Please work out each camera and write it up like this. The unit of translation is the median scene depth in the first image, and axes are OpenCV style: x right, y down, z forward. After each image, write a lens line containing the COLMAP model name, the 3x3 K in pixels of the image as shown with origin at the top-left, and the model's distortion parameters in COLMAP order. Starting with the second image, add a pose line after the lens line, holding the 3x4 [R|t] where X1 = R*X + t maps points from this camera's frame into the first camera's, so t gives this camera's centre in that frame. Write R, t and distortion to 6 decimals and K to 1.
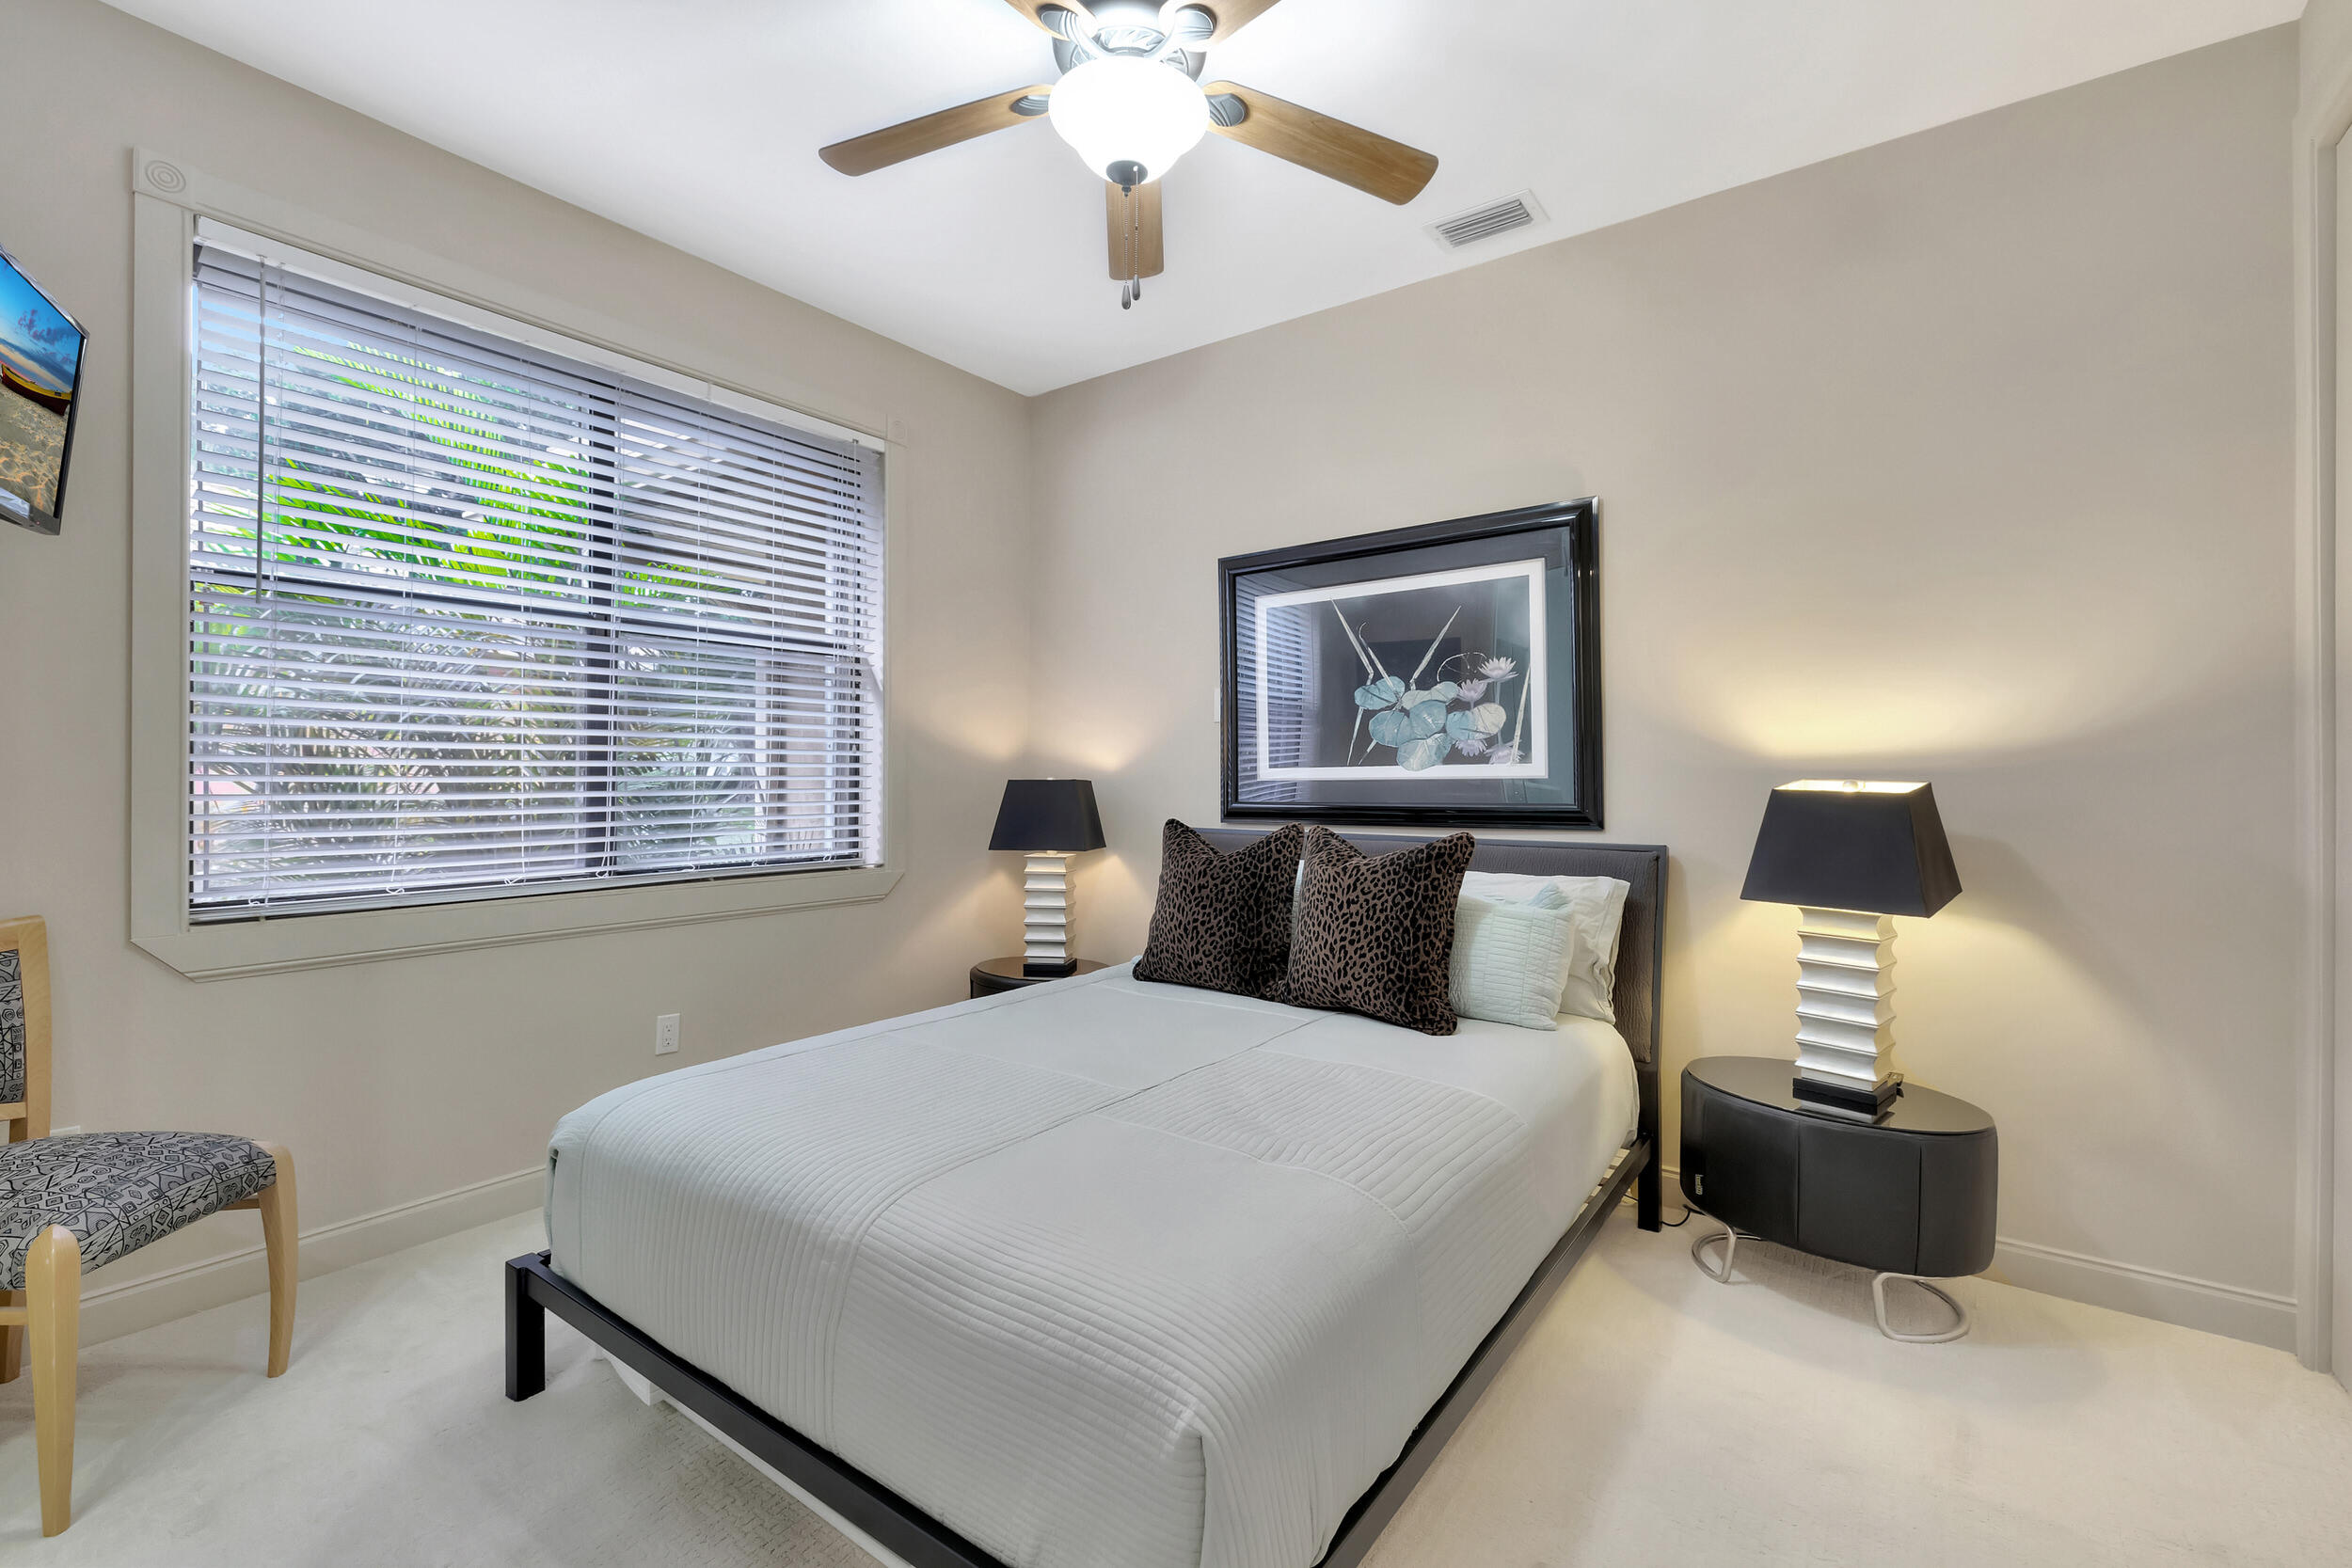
lens RADIAL K [[1010.2, 0, 1136.6], [0, 1010.2, 770.0], [0, 0, 1]] dist [0.003988, 0.001146]
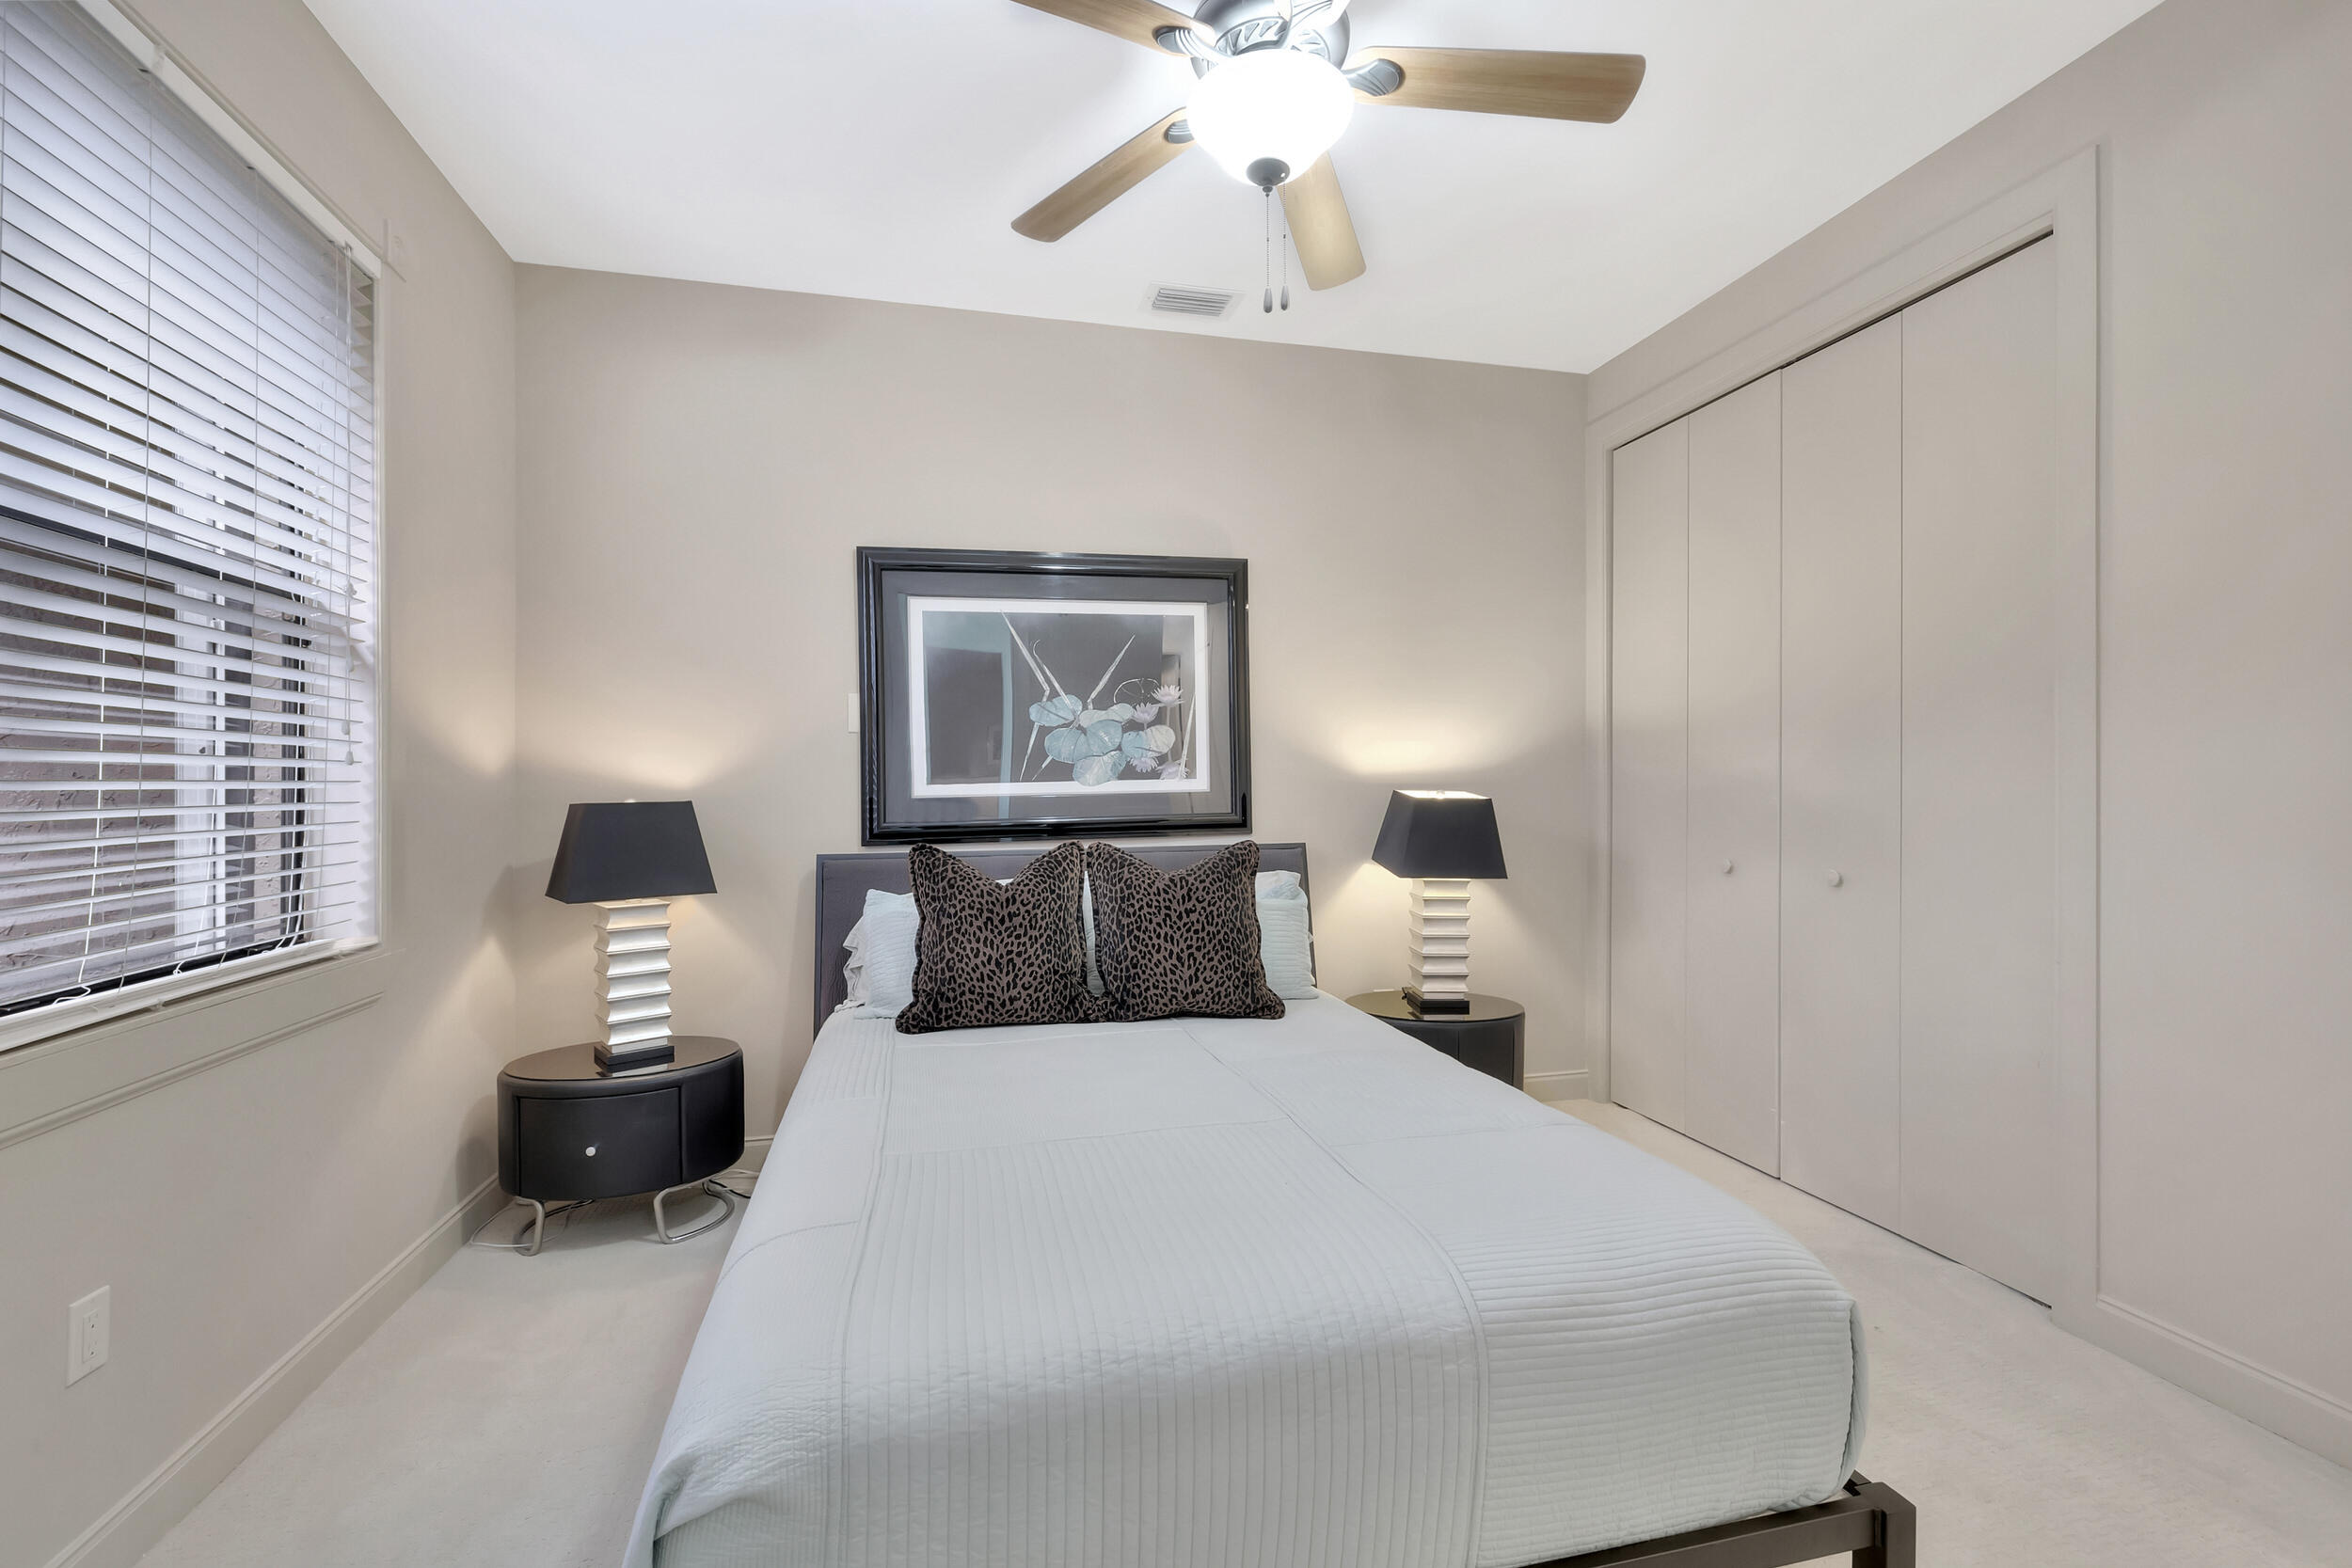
lens RADIAL K [[1010.2, 0, 1138.5], [0, 1010.2, 777.6], [0, 0, 1]] dist [0.003988, 0.001146]
pose [[0.648373, -0.003899, 0.761312, -0.507611], [0.006322, 0.999980, -0.000263, -0.007575], [-0.761296, 0.004984, 0.648385, 0.286193]]
